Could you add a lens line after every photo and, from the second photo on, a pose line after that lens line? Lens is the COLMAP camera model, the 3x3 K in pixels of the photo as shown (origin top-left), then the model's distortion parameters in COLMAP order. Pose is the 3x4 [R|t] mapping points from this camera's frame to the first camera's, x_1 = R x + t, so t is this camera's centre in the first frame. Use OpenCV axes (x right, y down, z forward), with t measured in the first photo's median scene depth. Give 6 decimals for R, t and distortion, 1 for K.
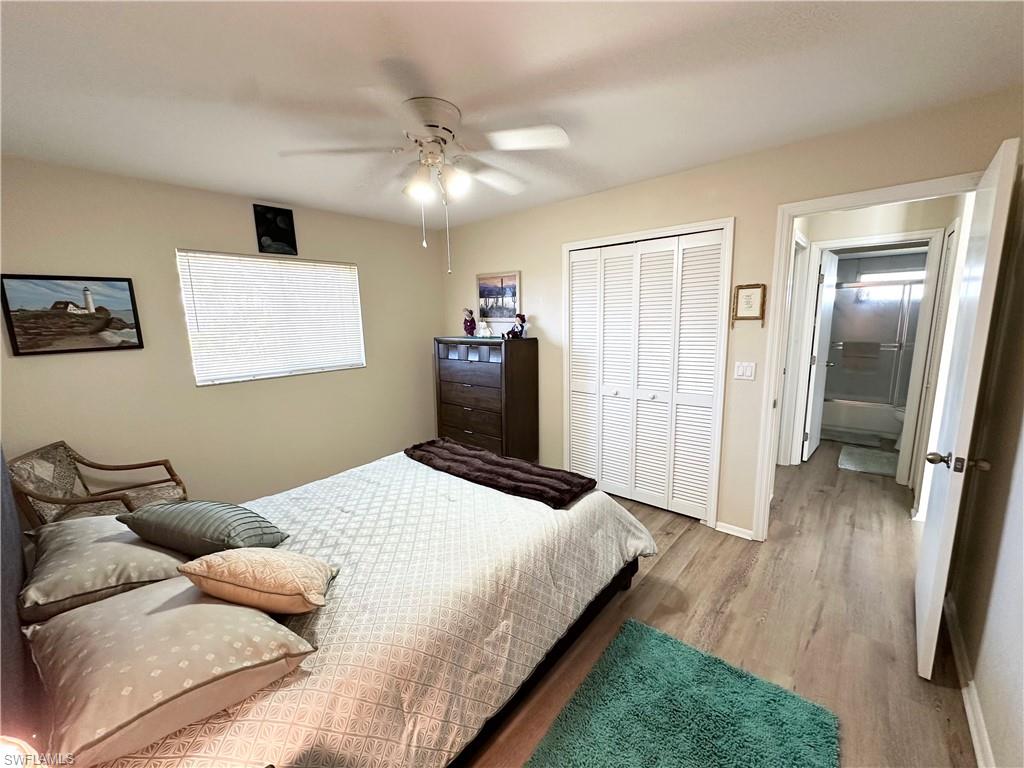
lens RADIAL K [[407.6, 0, 512.0], [0, 407.6, 384.0], [0, 0, 1]] dist [-0.003430, 0.000198]
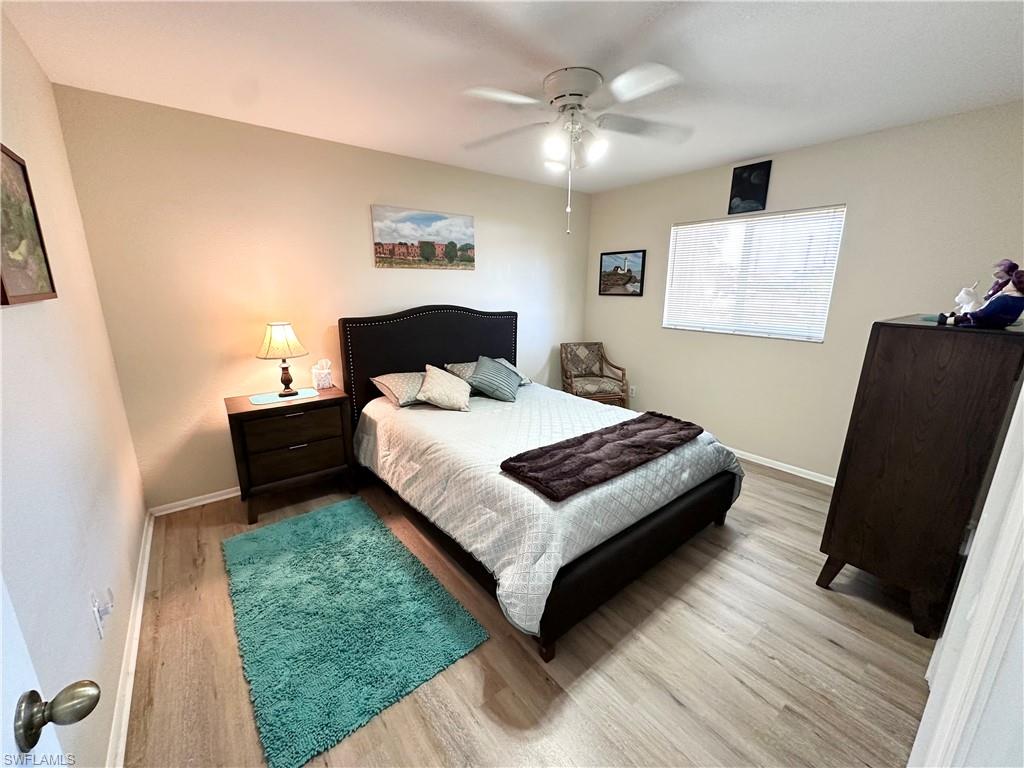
lens RADIAL K [[407.6, 0, 512.0], [0, 407.6, 384.0], [0, 0, 1]] dist [-0.003430, 0.000198]
pose [[-0.183731, 0.255037, -0.949315, 0.758700], [-0.163436, 0.944387, 0.285344, -0.139353], [0.969294, 0.207579, -0.131831, 0.831349]]
